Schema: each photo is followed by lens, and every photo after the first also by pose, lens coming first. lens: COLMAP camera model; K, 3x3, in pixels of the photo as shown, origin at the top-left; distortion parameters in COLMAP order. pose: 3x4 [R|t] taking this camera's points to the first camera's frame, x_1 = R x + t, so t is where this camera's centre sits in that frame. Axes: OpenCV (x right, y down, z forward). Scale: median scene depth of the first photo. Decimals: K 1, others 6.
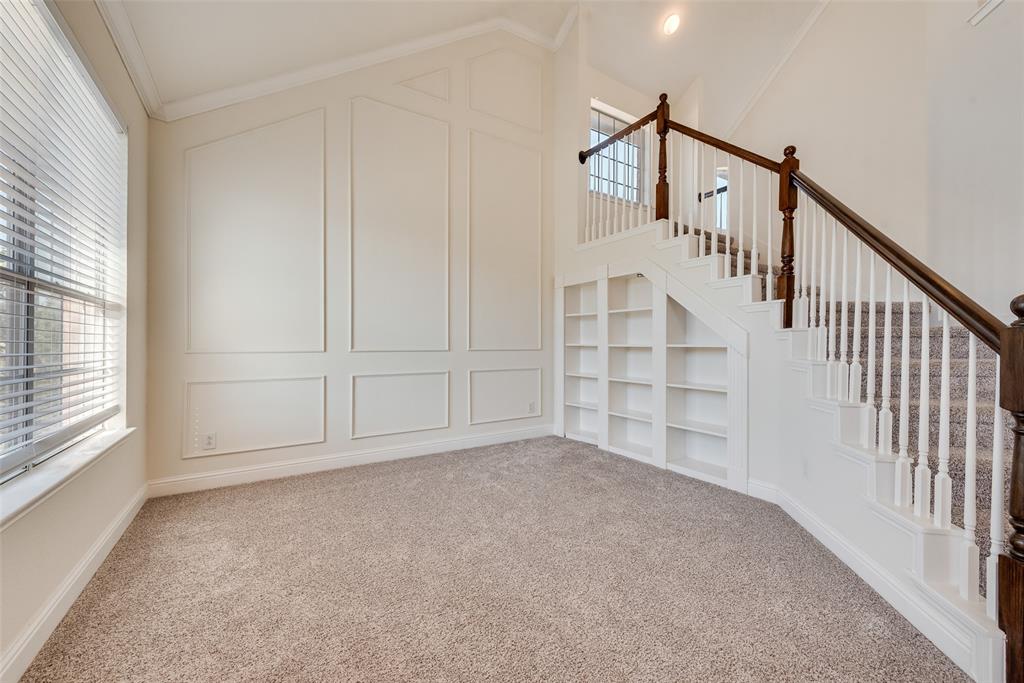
lens RADIAL K [[399.5, 0, 508.4], [0, 399.5, 343.2], [0, 0, 1]] dist [0.012791, -0.004375]
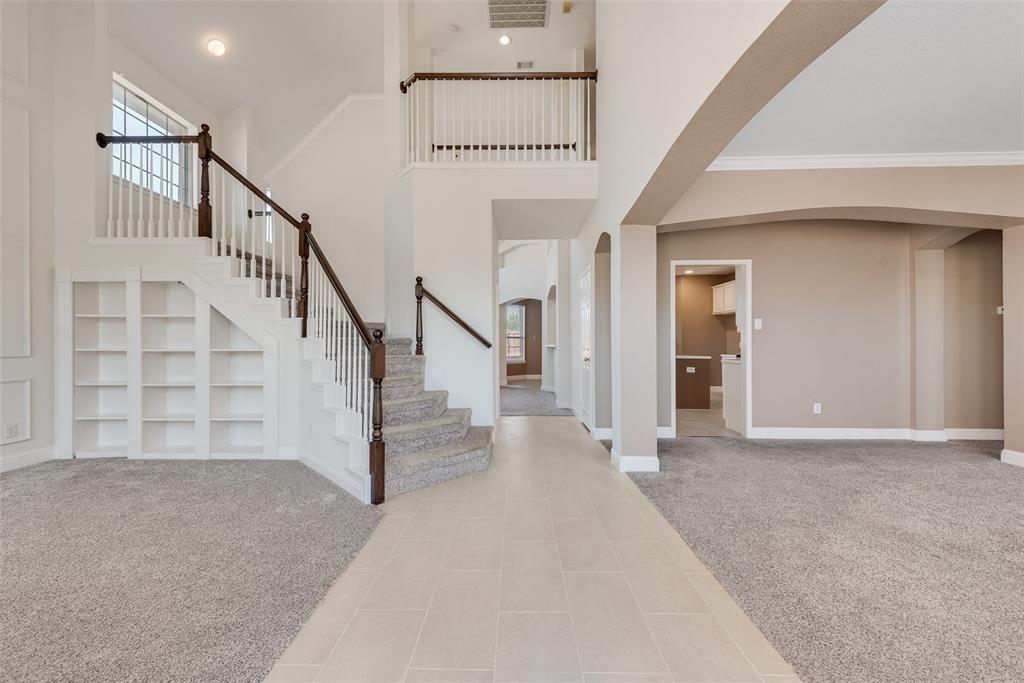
lens RADIAL K [[399.5, 0, 508.4], [0, 399.5, 343.2], [0, 0, 1]] dist [0.012791, -0.004375]
pose [[0.549253, -0.002690, 0.835652, -0.087715], [0.001129, 0.999996, 0.002478, -0.014709], [-0.835655, -0.000417, 0.549254, -0.317342]]
